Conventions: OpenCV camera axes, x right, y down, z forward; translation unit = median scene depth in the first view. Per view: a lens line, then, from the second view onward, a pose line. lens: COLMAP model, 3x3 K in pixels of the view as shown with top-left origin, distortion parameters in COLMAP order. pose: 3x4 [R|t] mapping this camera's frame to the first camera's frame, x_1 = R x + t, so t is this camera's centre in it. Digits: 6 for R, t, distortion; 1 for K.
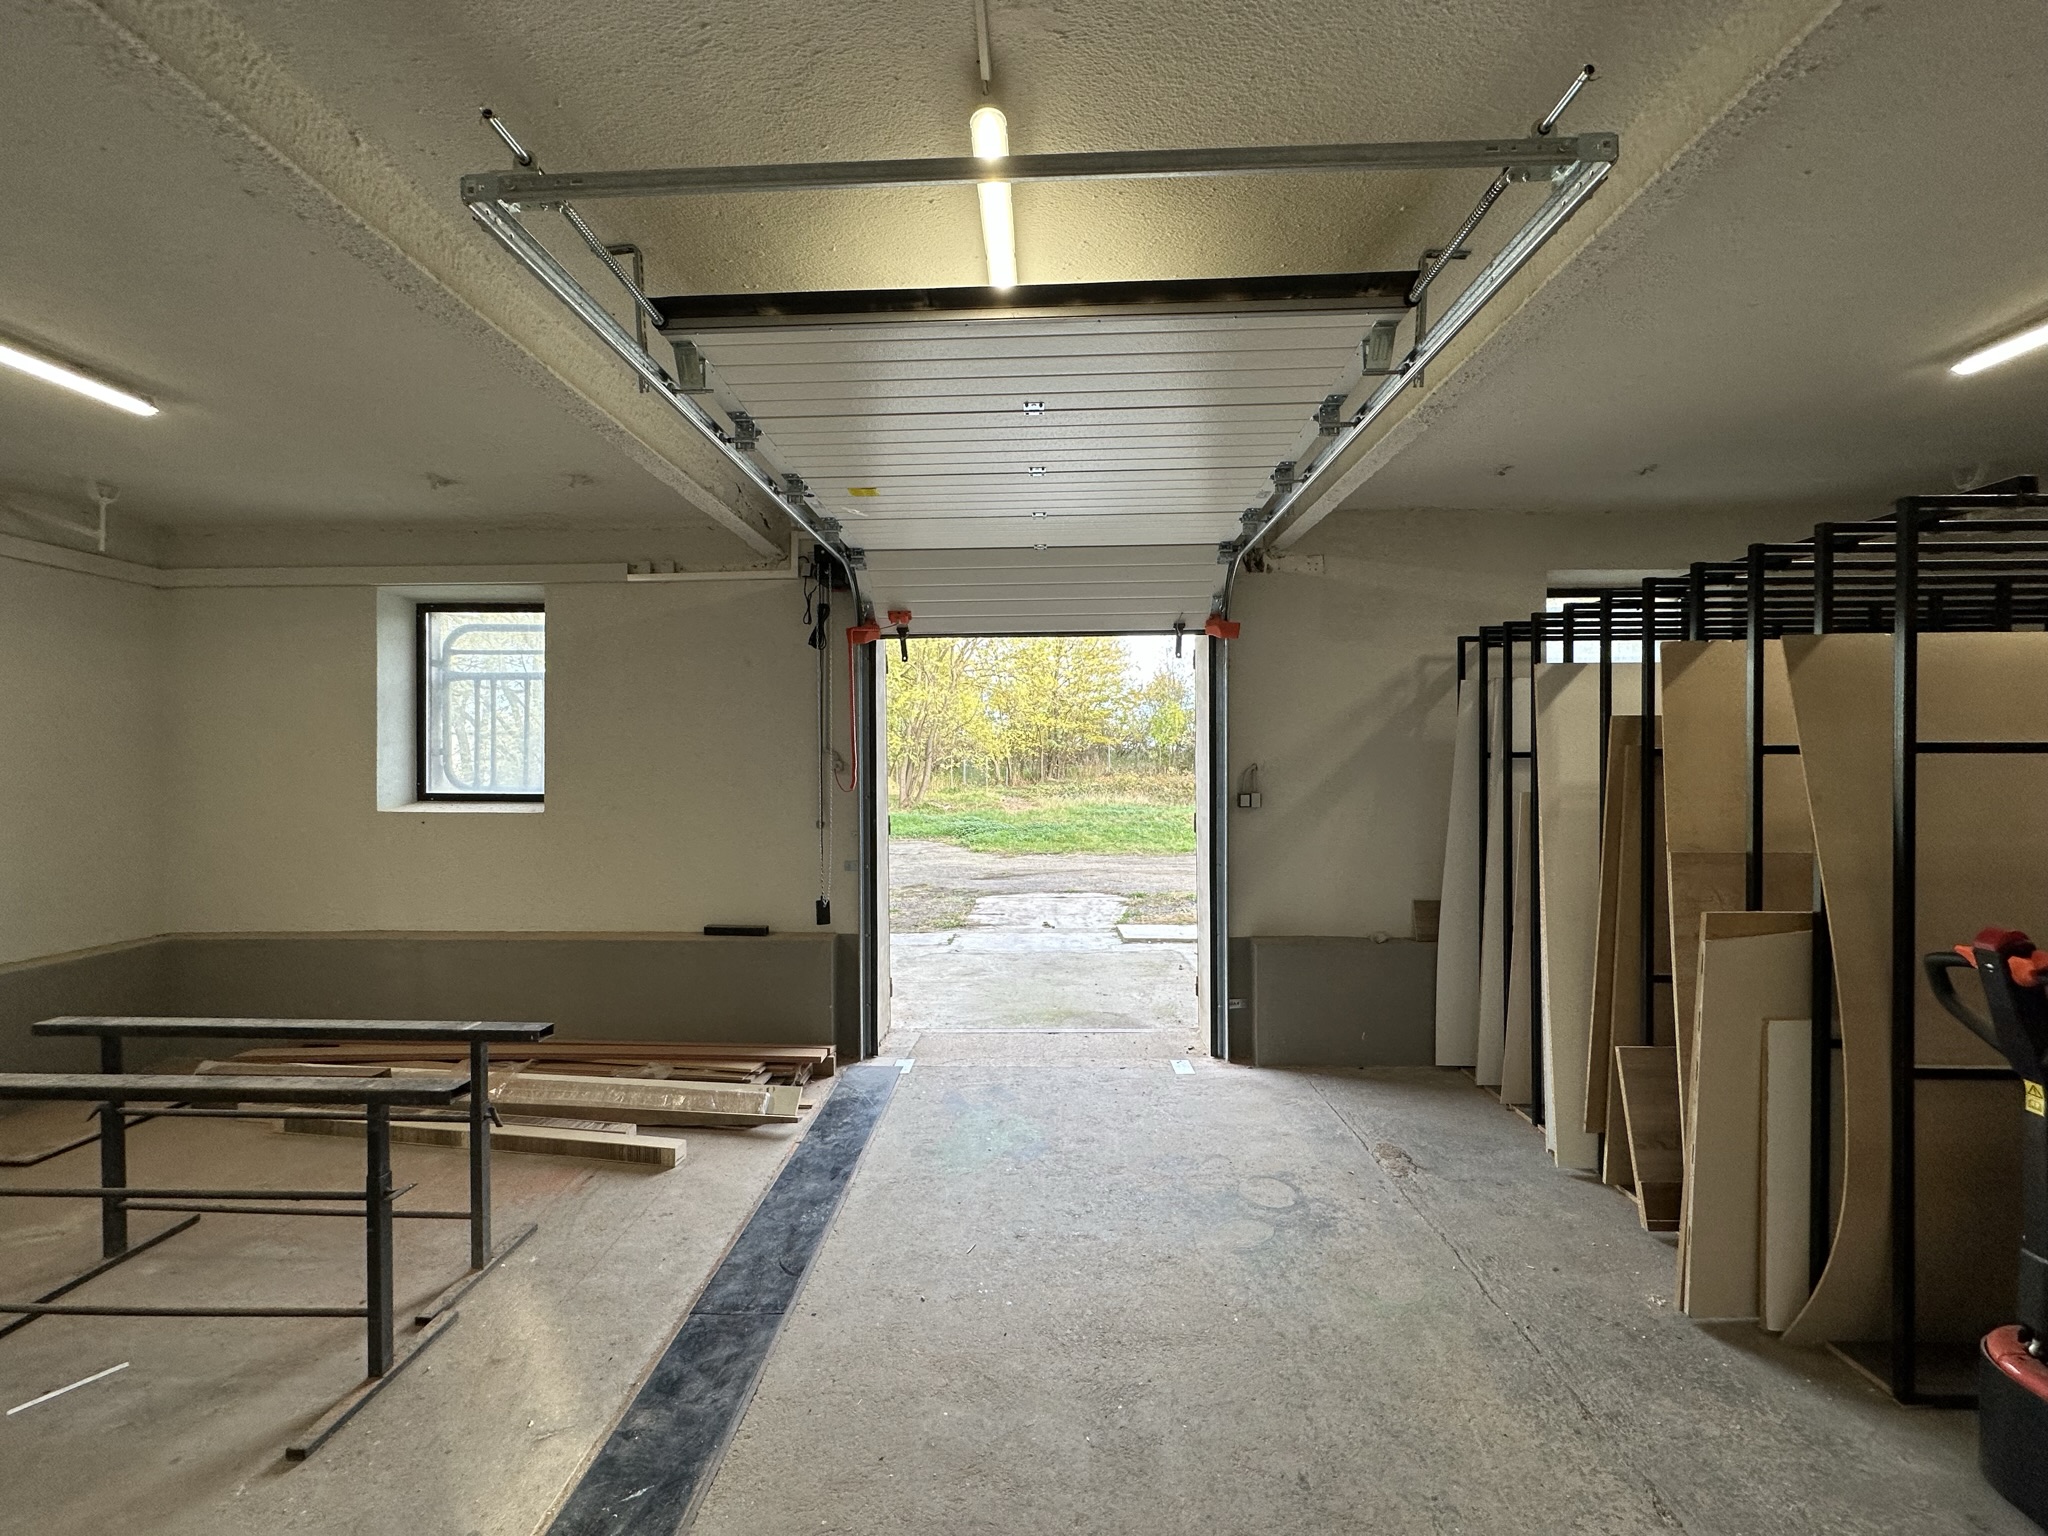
lens RADIAL K [[811.7, 0, 1024.0], [0, 811.7, 768.0], [0, 0, 1]] dist [-0.000120, -0.000447]
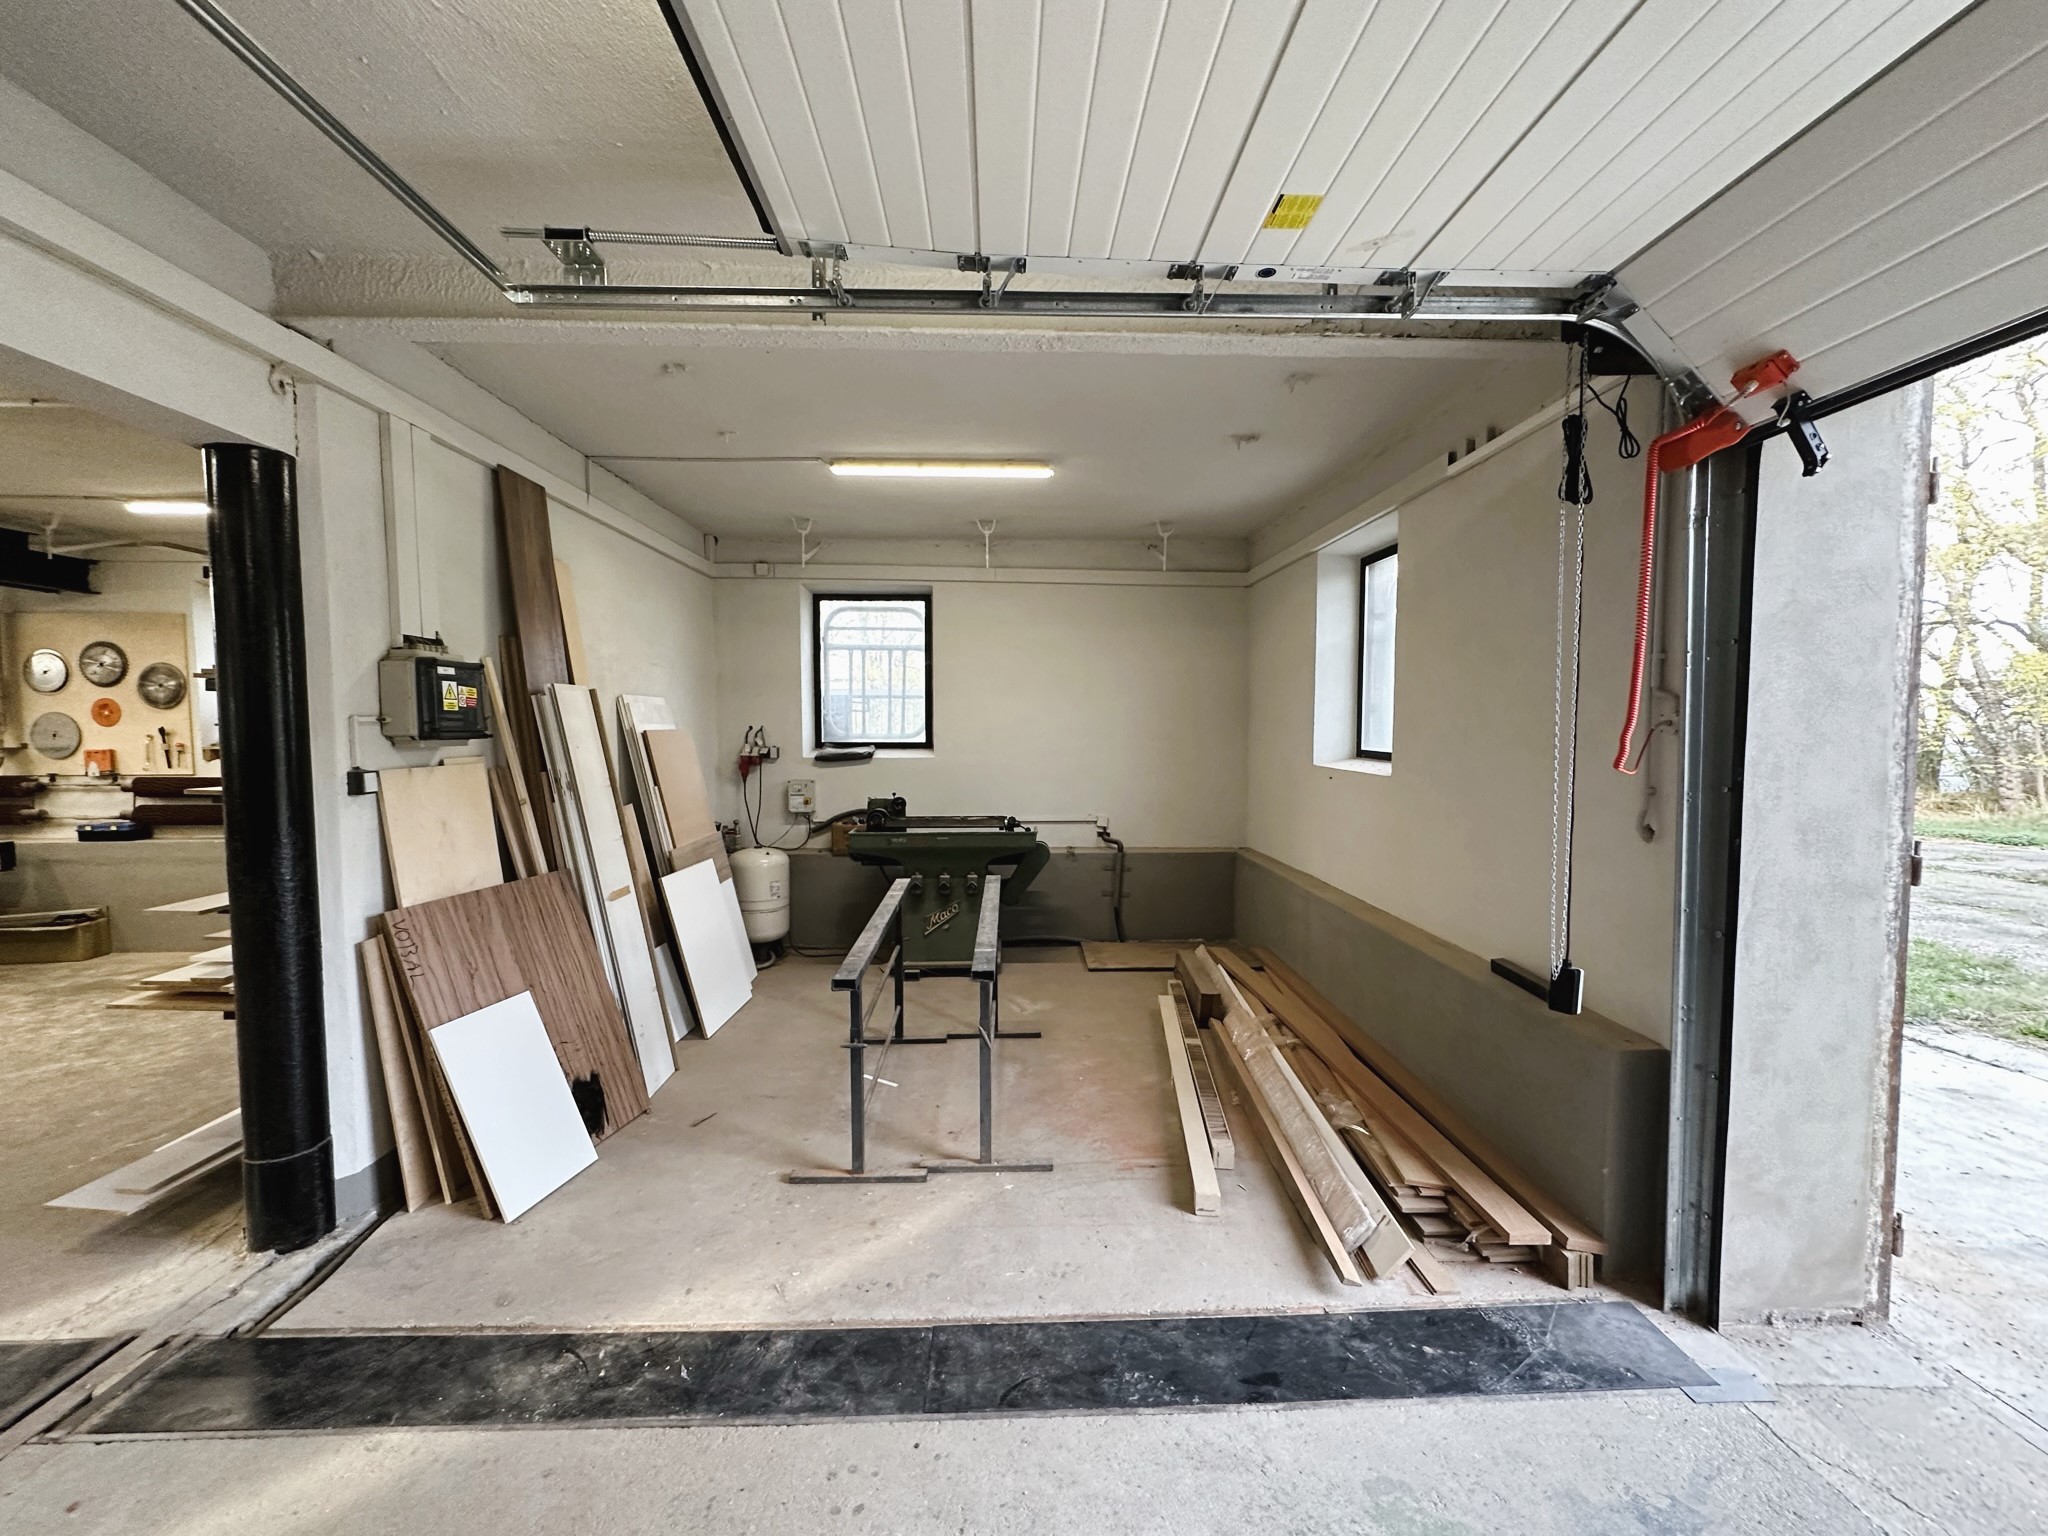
lens RADIAL K [[831.5, 0, 1107.0], [0, 831.5, 776.8], [0, 0, 1]] dist [0.000151, 0.000222]
pose [[0.068602, 0.071970, -0.995045, 0.325699], [-0.005564, 0.997407, 0.071757, -0.007741], [0.997629, 0.000614, 0.068825, 0.754210]]
